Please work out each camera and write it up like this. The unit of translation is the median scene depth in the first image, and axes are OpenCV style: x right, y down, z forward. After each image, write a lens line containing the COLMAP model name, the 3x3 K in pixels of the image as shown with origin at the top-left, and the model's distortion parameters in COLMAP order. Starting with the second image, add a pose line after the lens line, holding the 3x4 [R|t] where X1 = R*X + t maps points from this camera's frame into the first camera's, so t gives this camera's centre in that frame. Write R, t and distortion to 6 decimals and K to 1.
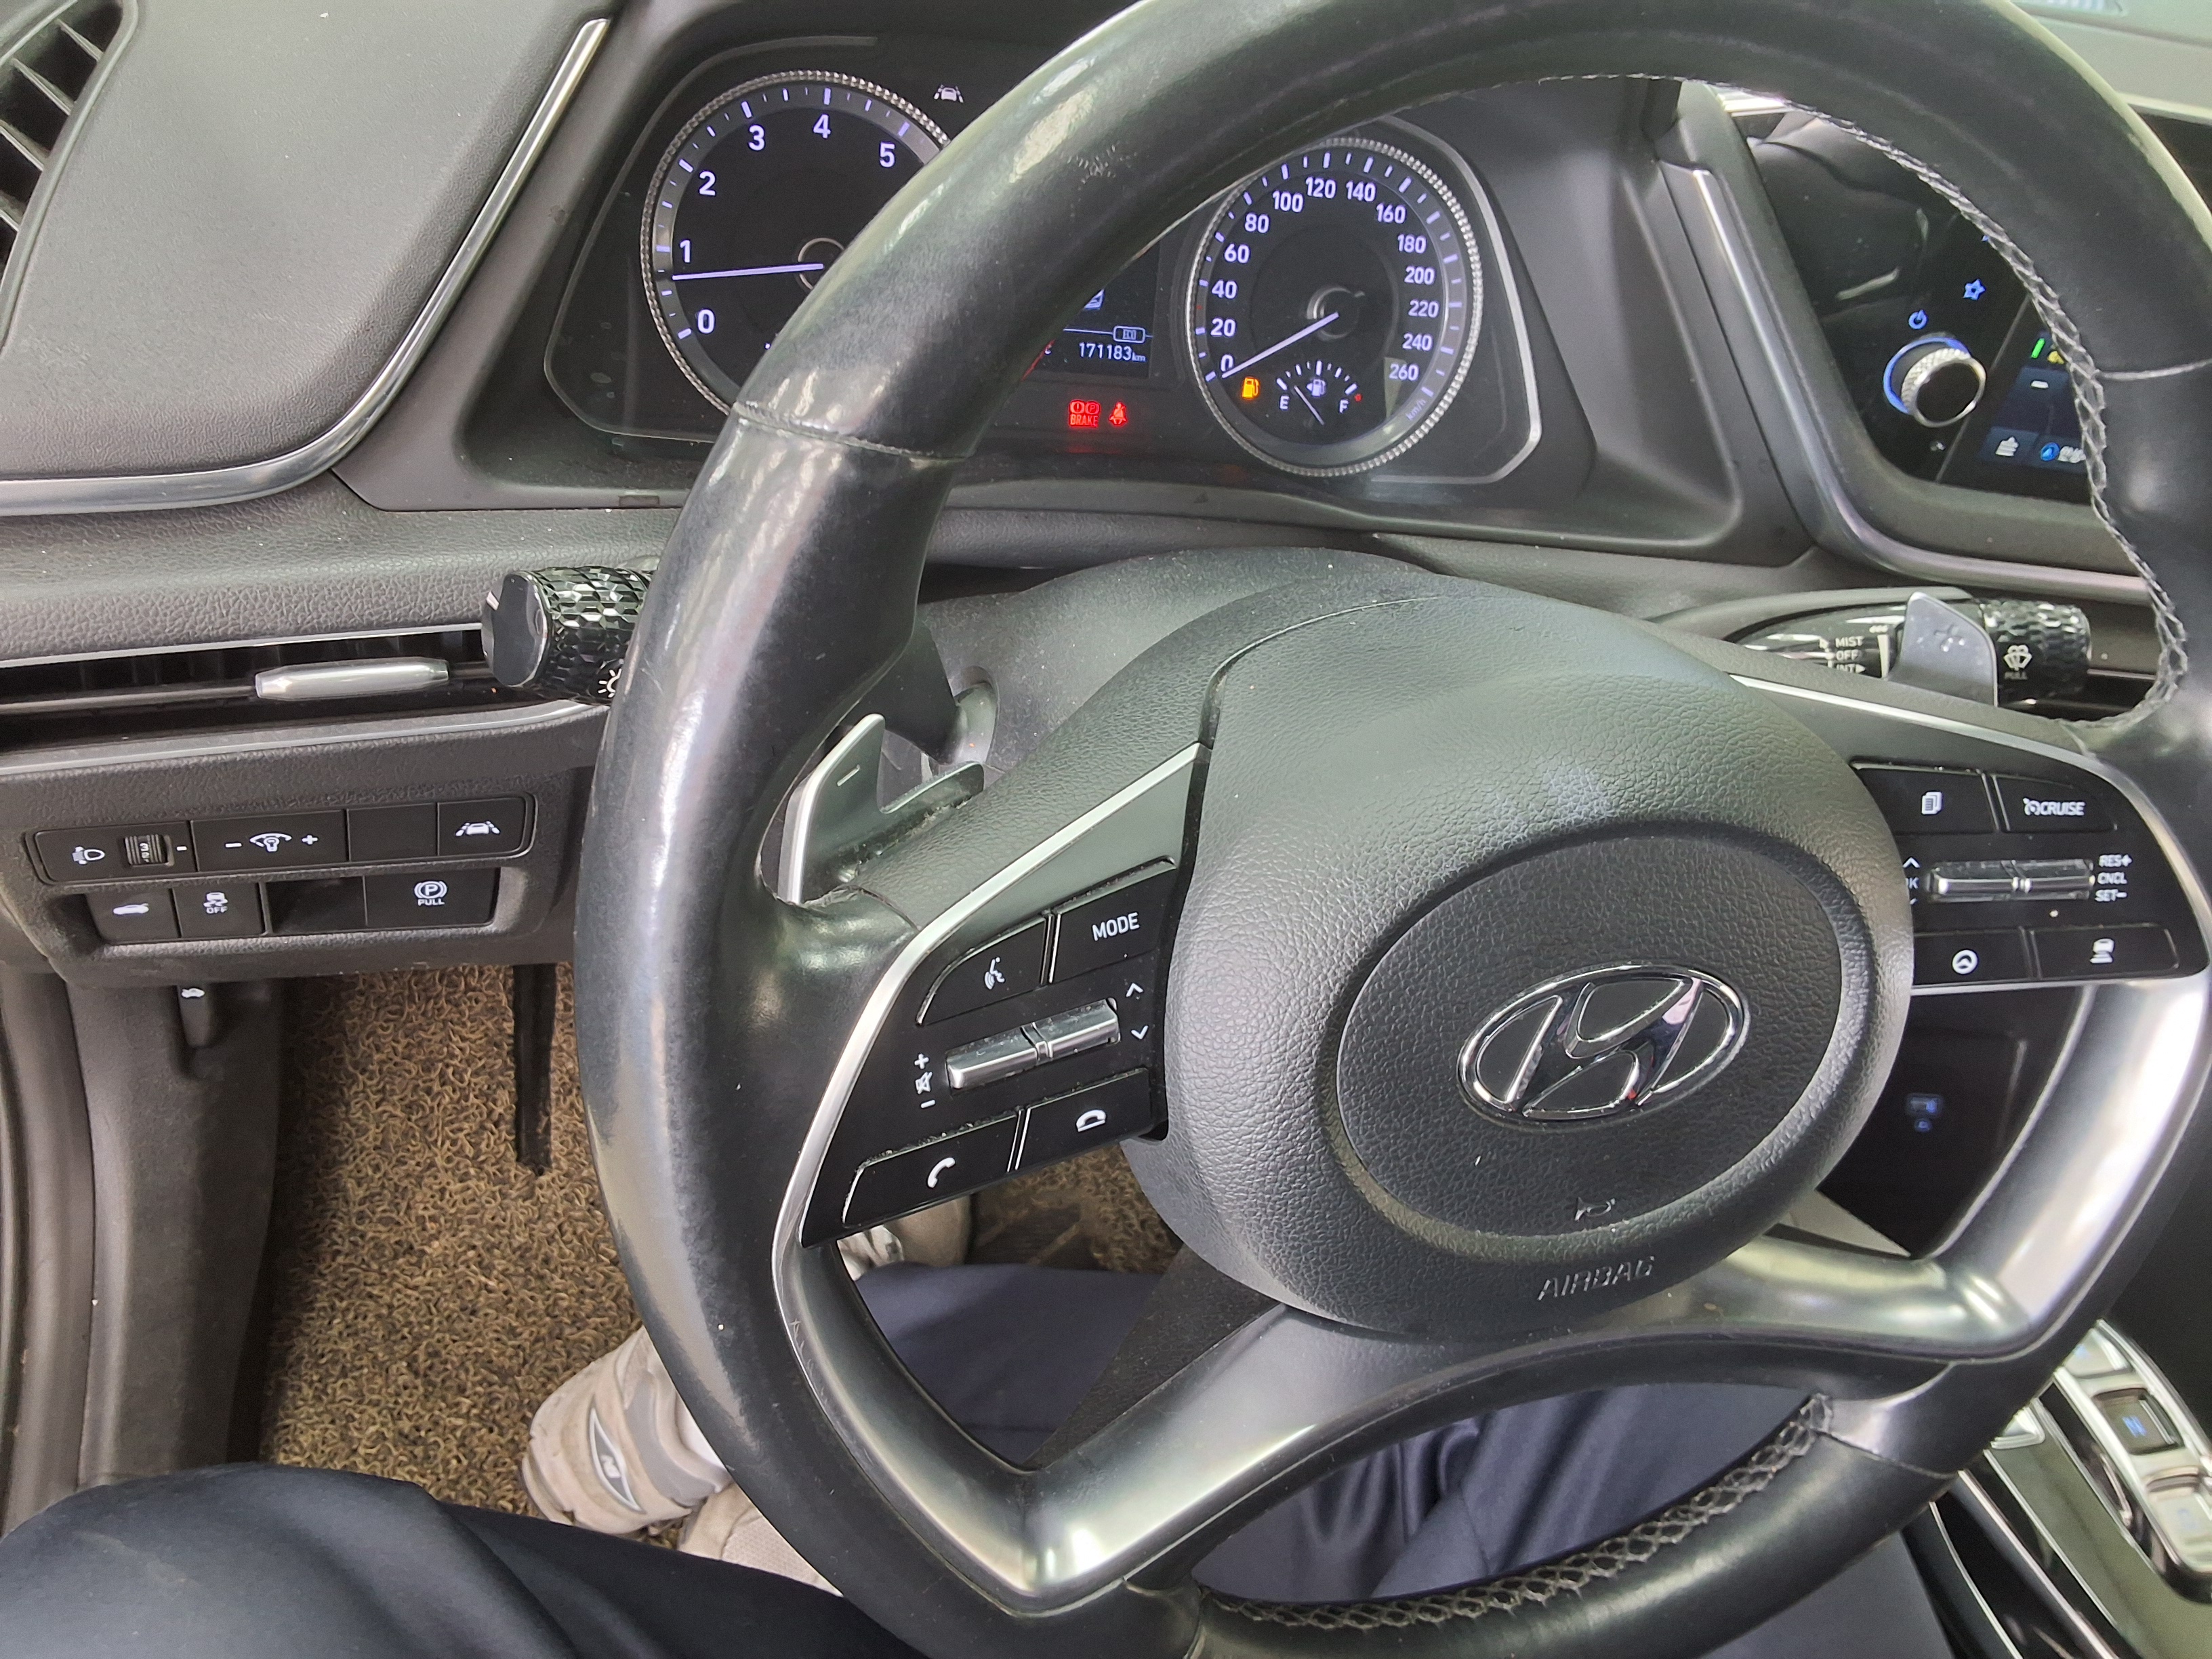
lens RADIAL K [[1780.4, 0, 1089.5], [0, 1780.4, 836.8], [0, 0, 1]] dist [0.144670, -0.251217]
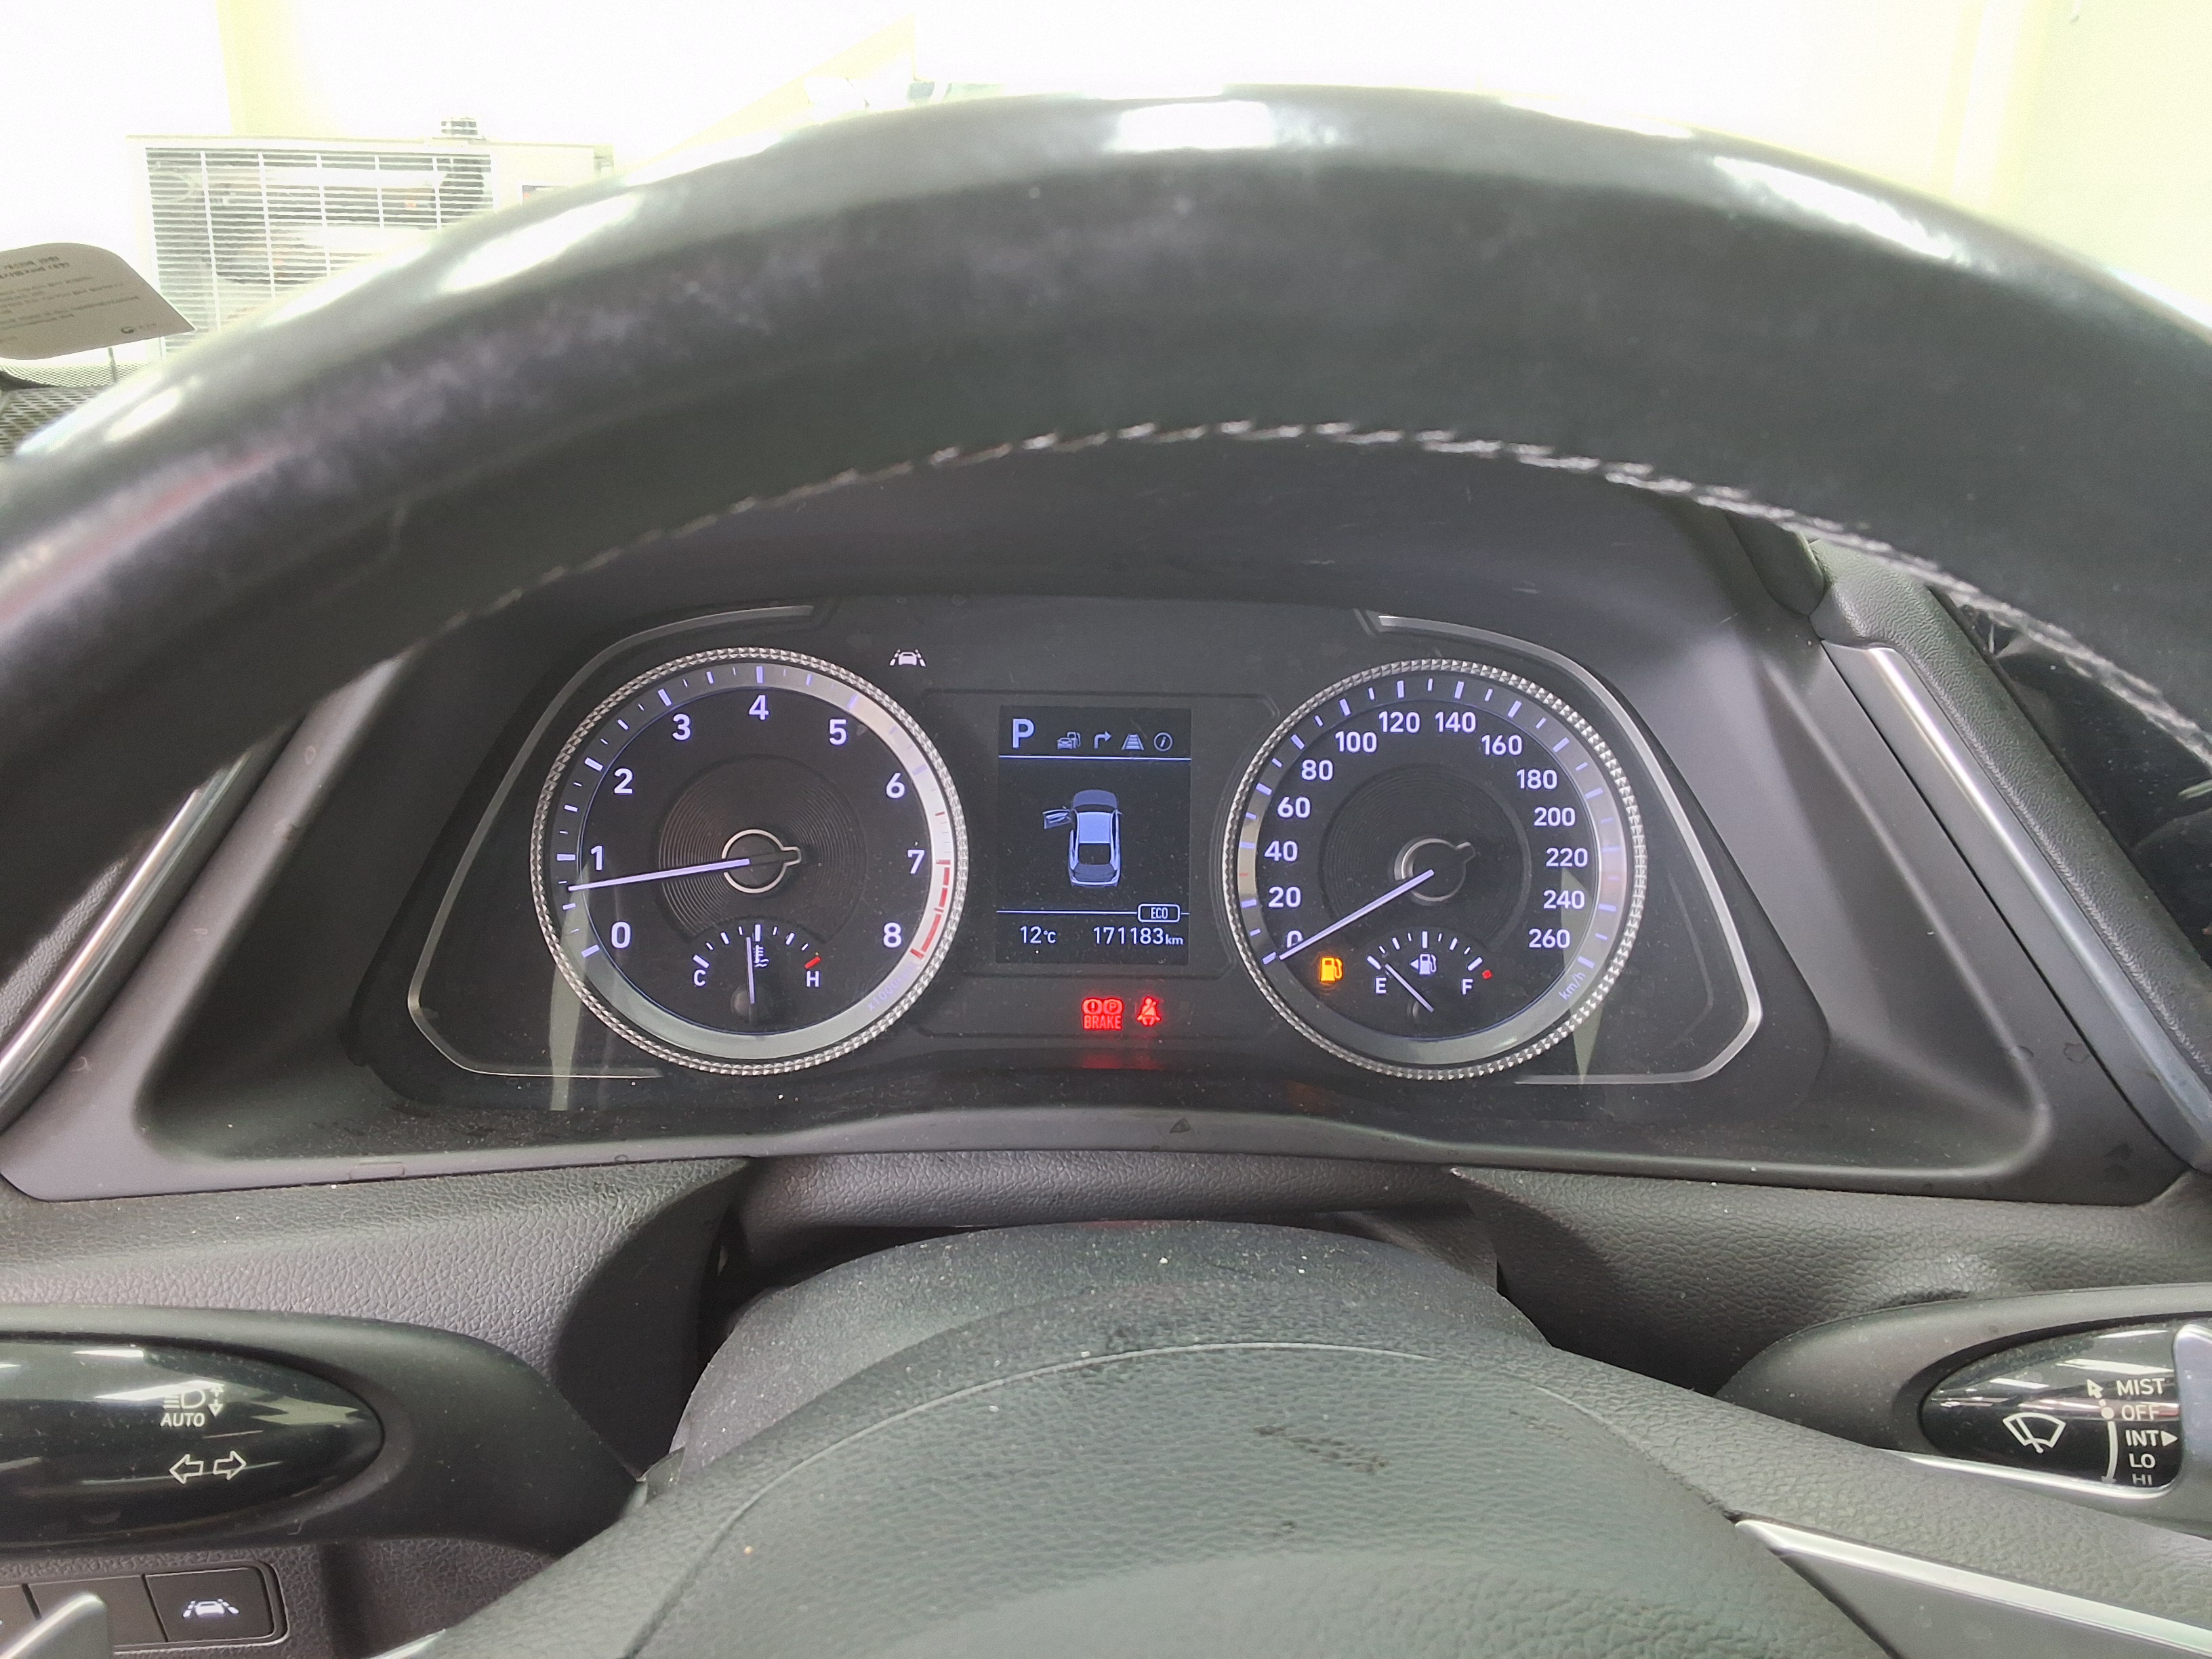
lens RADIAL K [[1780.4, 0, 1089.5], [0, 1780.4, 836.8], [0, 0, 1]] dist [0.144670, -0.251217]
pose [[0.960769, -0.075242, -0.266947, 0.203232], [-0.011472, 0.950892, -0.309309, -0.068773], [0.277111, 0.300237, 0.912725, 0.266754]]
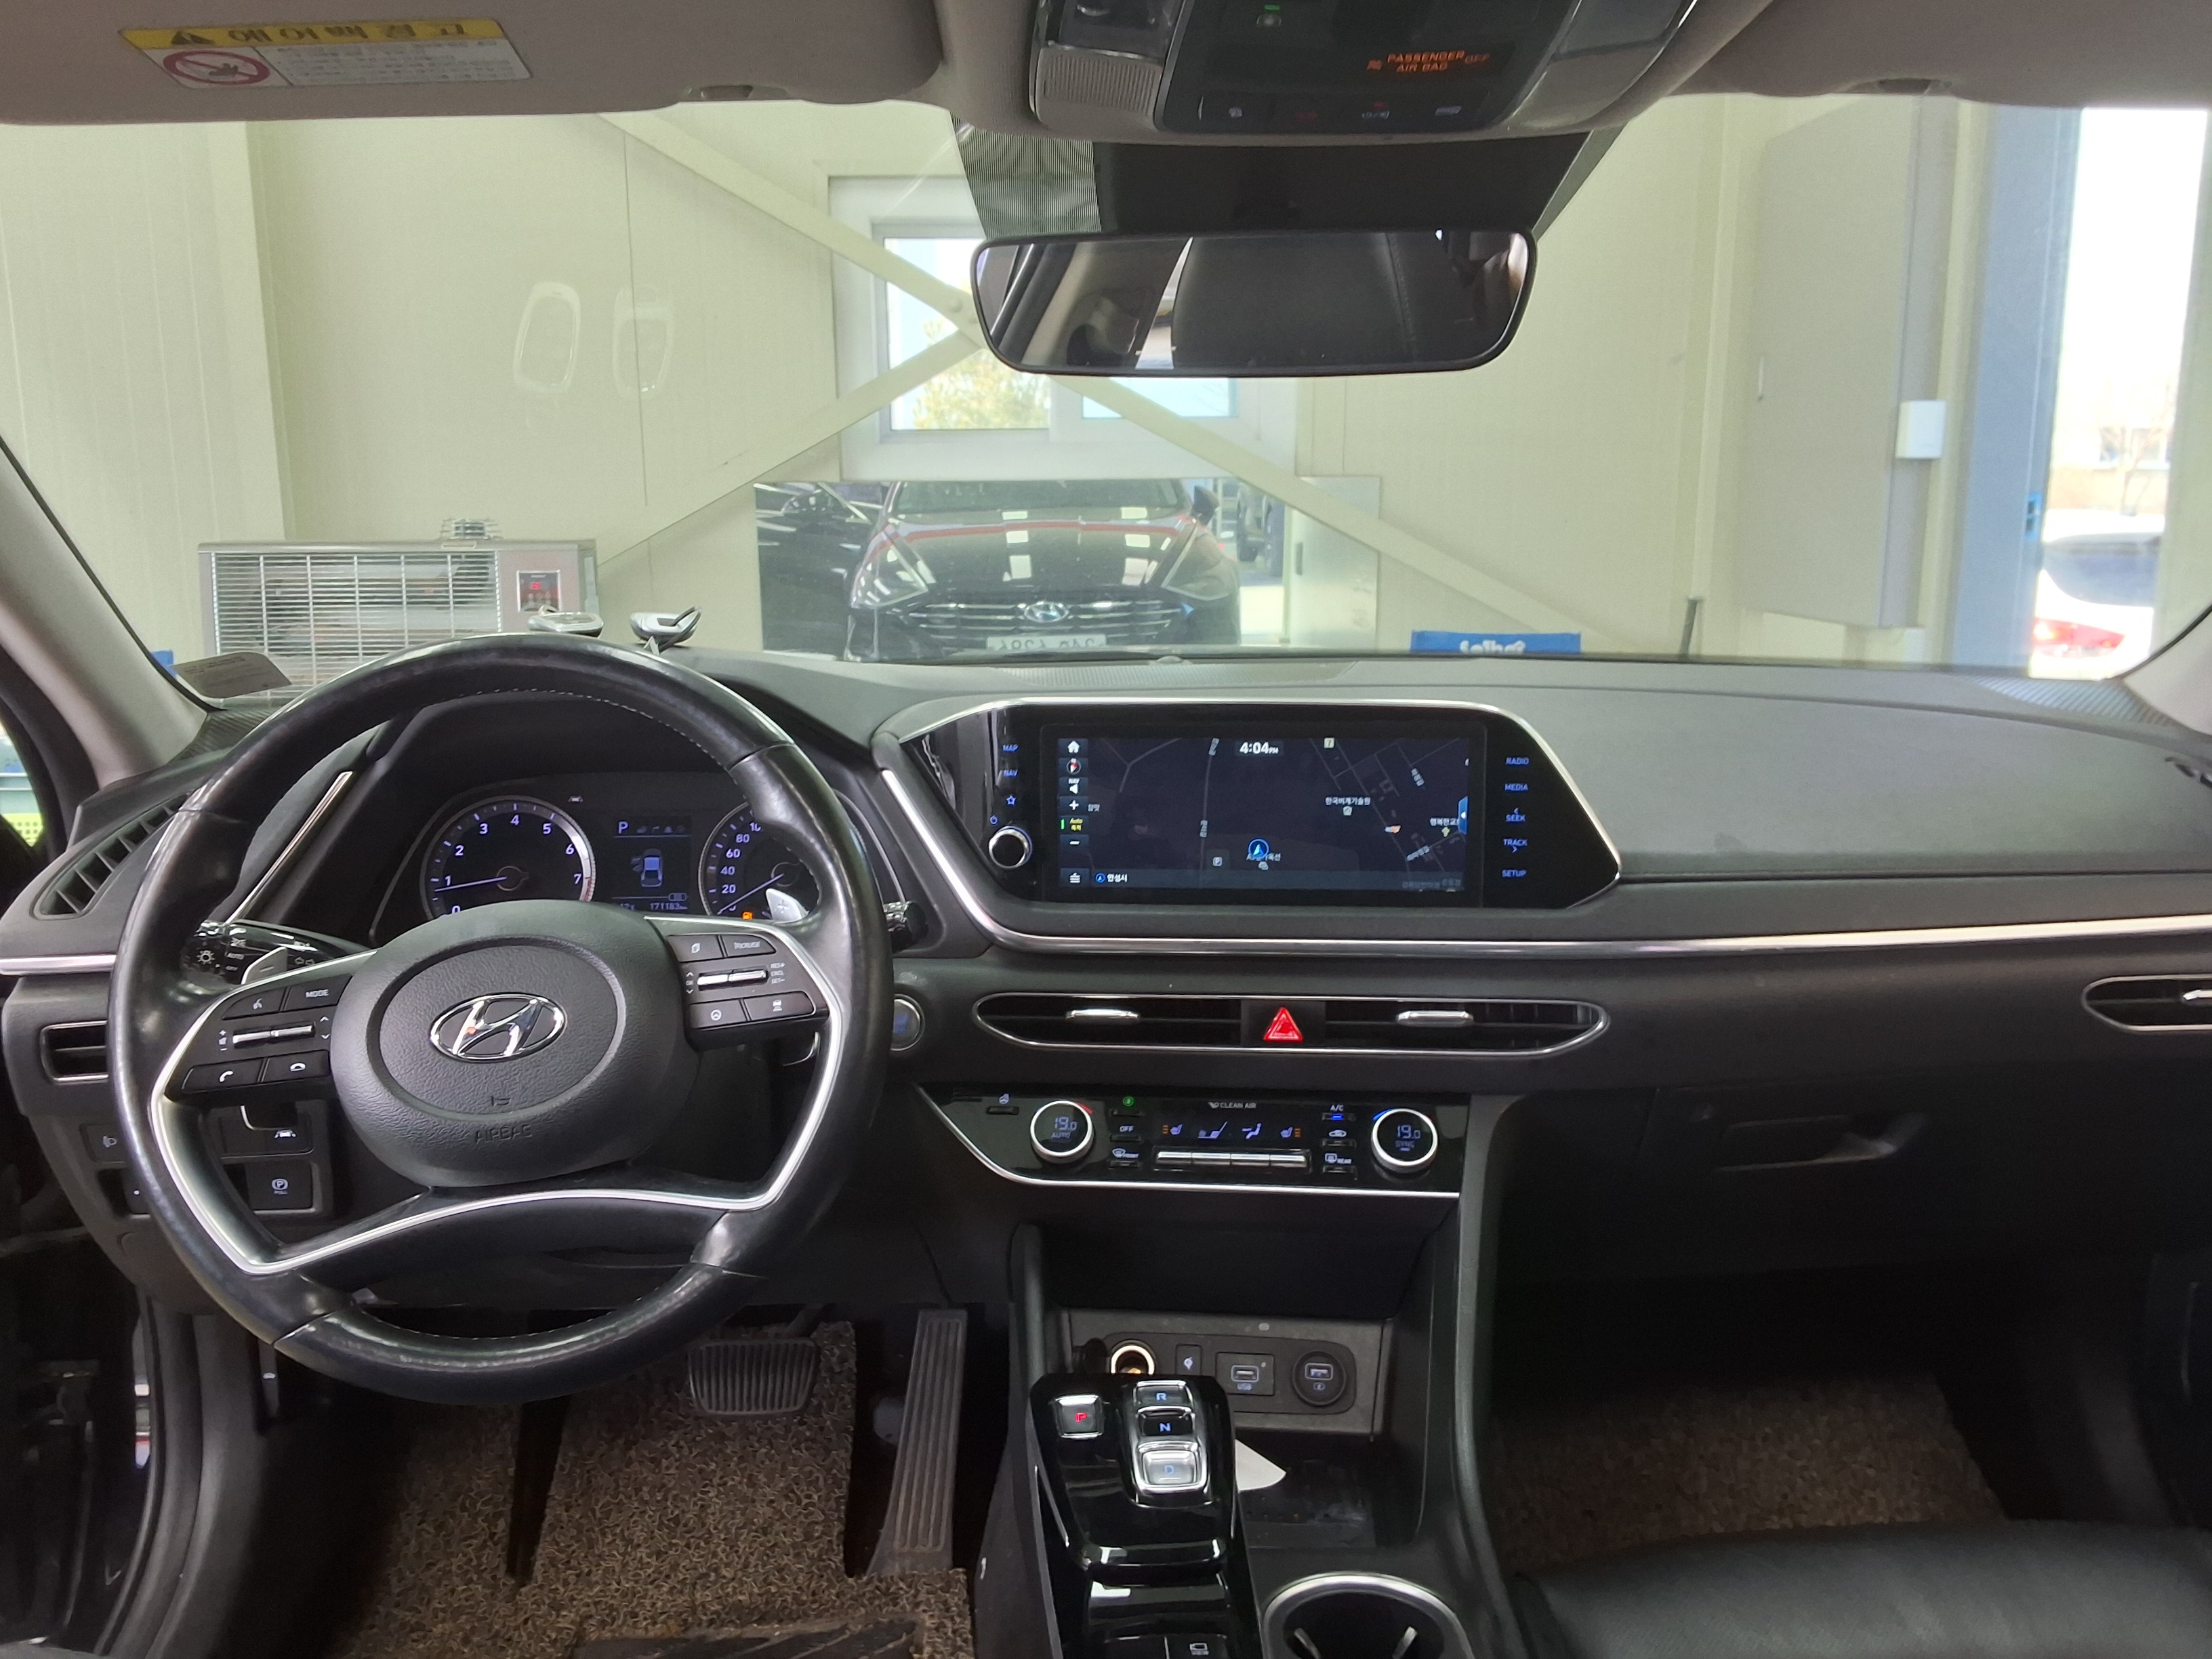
lens RADIAL K [[1780.4, 0, 1089.5], [0, 1780.4, 836.8], [0, 0, 1]] dist [0.144670, -0.251217]
pose [[0.954830, -0.154105, -0.254071, 0.950942], [0.015944, 0.880351, -0.474055, 0.591647], [0.296726, 0.448591, 0.843042, -0.537292]]
